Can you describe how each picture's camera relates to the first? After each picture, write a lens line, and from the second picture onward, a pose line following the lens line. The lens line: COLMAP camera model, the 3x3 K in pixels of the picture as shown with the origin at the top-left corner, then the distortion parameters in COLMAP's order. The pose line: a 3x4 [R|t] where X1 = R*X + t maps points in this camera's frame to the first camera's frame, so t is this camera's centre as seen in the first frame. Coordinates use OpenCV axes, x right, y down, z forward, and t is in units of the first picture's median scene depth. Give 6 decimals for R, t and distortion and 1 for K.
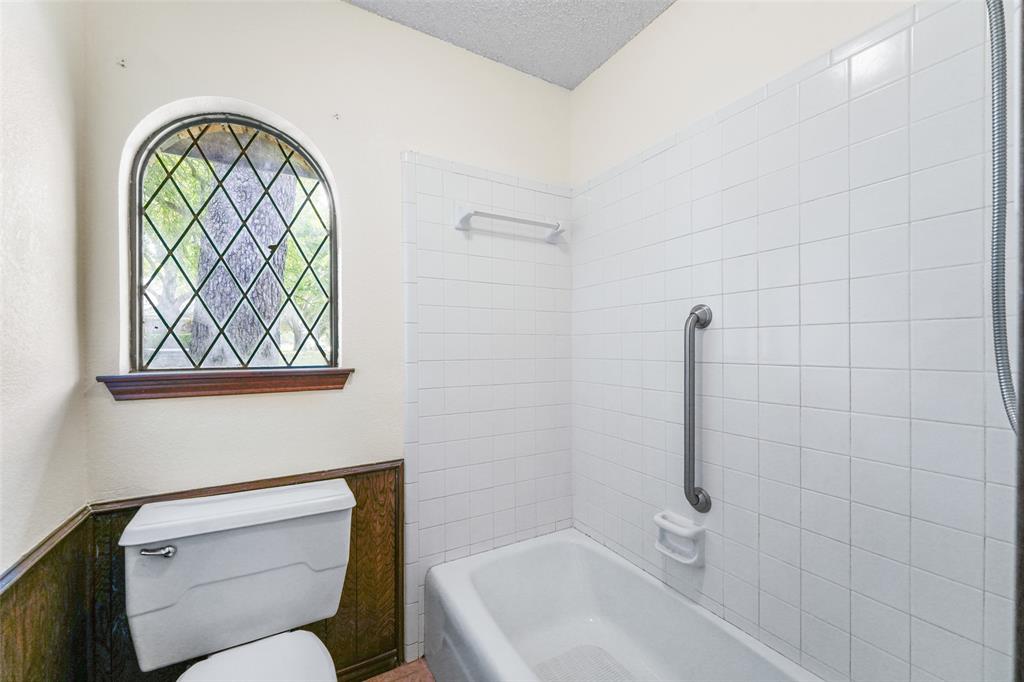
lens RADIAL K [[408.4, 0, 511.2], [0, 408.4, 345.7], [0, 0, 1]] dist [0.002275, 0.000100]
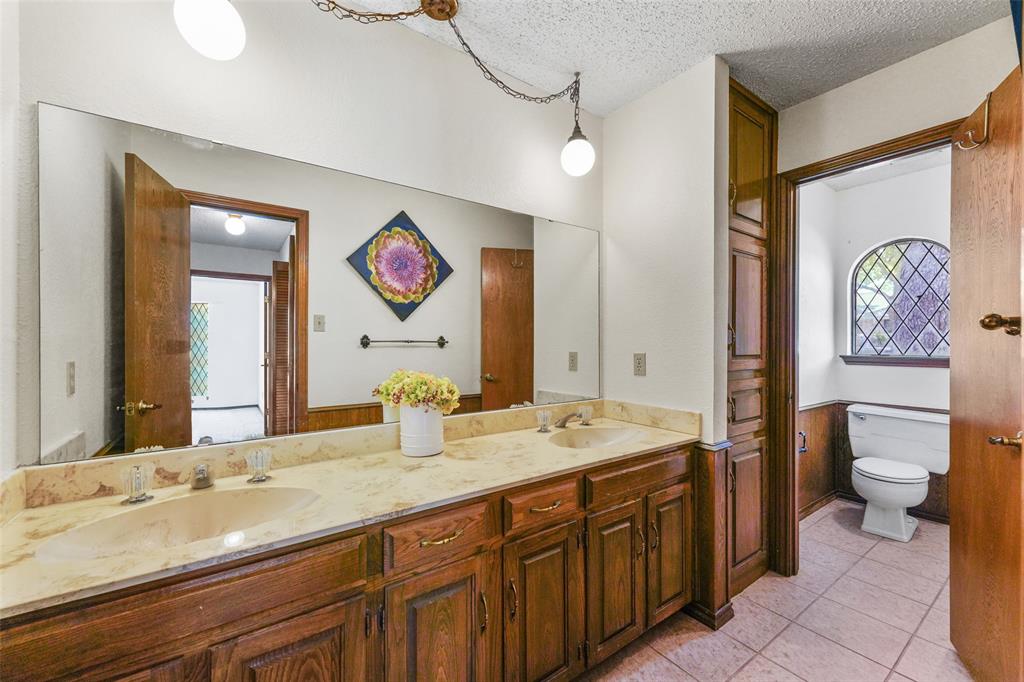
lens RADIAL K [[408.4, 0, 511.1], [0, 408.4, 337.2], [0, 0, 1]] dist [0.002275, 0.000100]
pose [[0.106877, 0.011415, -0.994207, 1.491878], [0.000147, 0.999934, 0.011496, -0.079072], [0.994272, -0.001375, 0.106869, -1.498041]]
